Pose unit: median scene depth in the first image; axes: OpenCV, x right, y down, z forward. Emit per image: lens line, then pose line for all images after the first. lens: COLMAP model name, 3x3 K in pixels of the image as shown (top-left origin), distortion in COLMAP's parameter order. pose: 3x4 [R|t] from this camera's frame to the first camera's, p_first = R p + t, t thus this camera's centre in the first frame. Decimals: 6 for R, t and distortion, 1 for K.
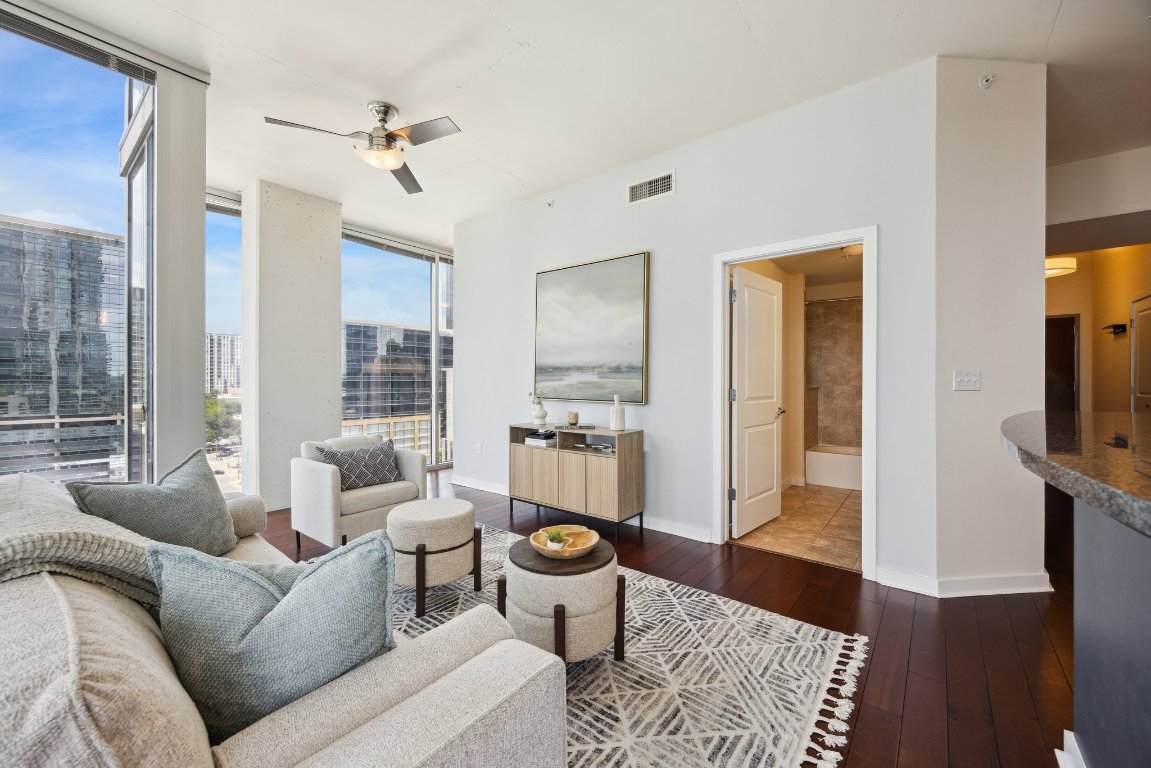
lens RADIAL K [[451.9, 0, 569.0], [0, 451.9, 382.2], [0, 0, 1]] dist [-0.000859, 0.000505]
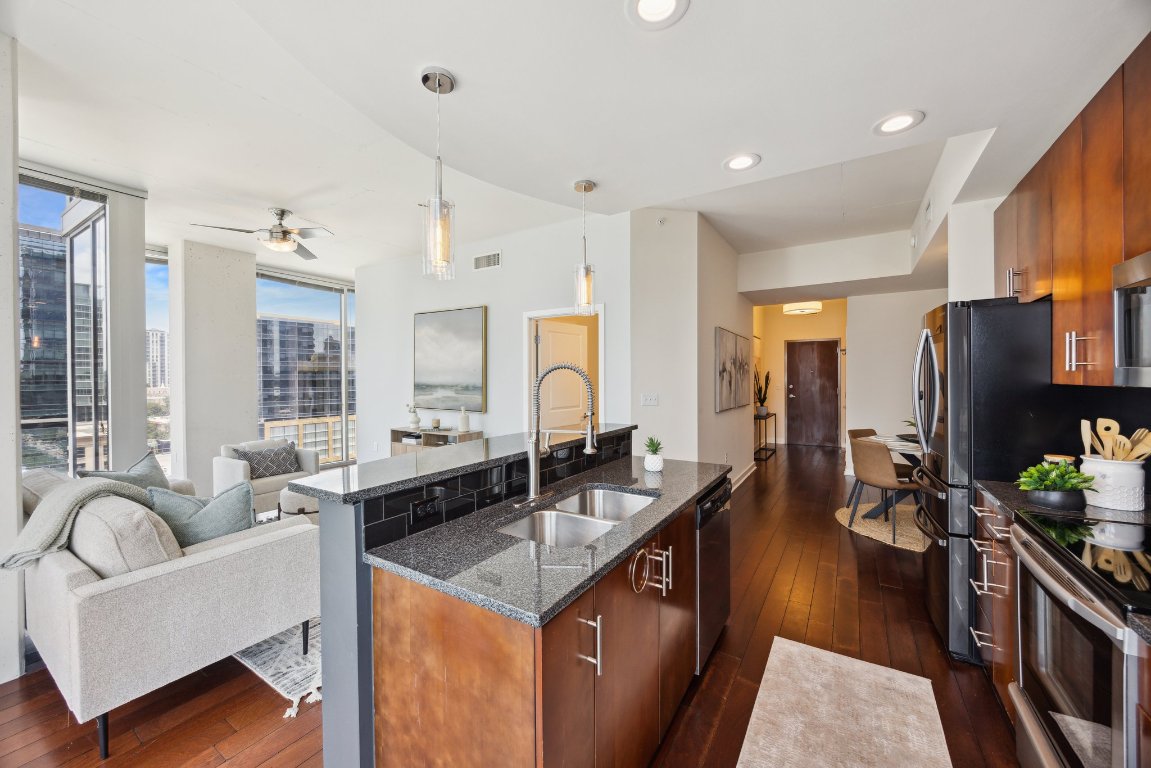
lens RADIAL K [[451.9, 0, 582.1], [0, 451.9, 379.8], [0, 0, 1]] dist [-0.000859, 0.000505]
pose [[0.991794, -0.006697, 0.127671, 0.286297], [0.005967, 0.999964, 0.006101, -0.060759], [-0.127708, -0.005289, 0.991798, -0.444570]]
